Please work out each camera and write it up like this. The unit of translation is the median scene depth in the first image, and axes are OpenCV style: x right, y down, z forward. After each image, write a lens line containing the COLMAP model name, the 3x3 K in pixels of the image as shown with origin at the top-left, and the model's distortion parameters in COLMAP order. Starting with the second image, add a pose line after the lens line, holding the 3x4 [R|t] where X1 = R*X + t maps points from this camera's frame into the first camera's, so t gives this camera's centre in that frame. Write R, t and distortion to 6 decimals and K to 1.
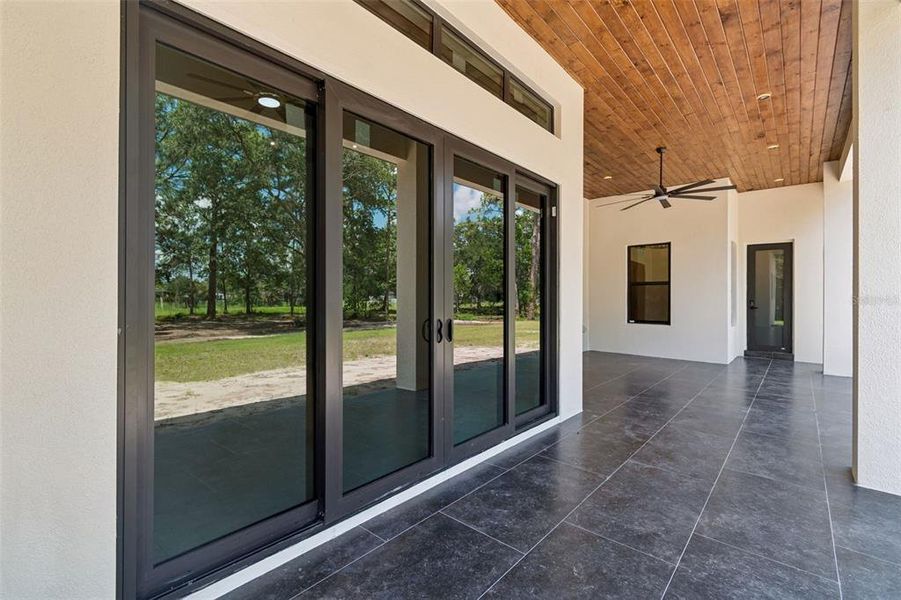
lens RADIAL K [[397.2, 0, 450.5], [0, 397.2, 300.0], [0, 0, 1]] dist [-0.003253, -0.000241]
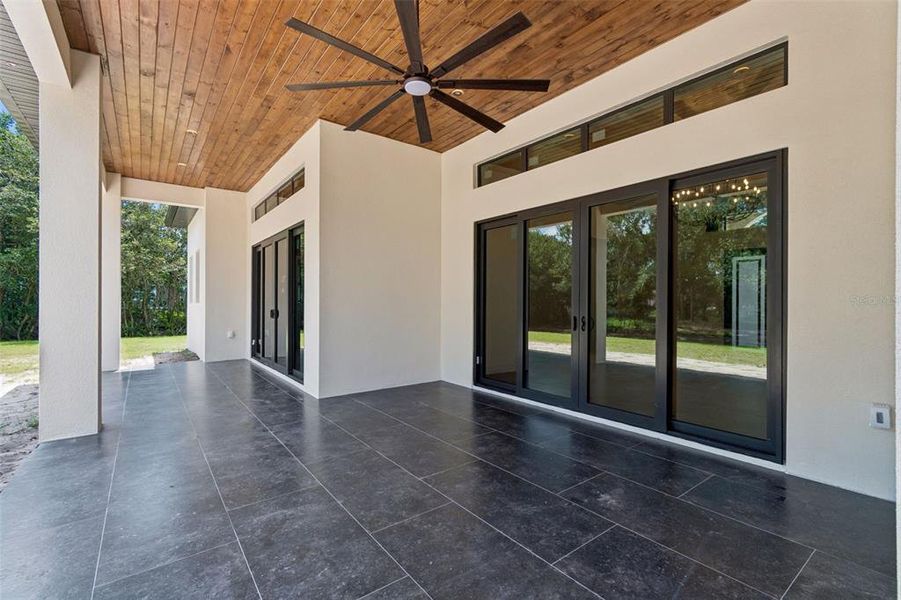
lens RADIAL K [[403.9, 0, 448.7], [0, 403.9, 304.7], [0, 0, 1]] dist [-0.001841, -0.000279]
pose [[-0.199609, -0.002063, -0.979873, 0.589927], [-0.011112, 0.999938, 0.000159, -0.000294], [0.979813, 0.010920, -0.199620, 0.675964]]
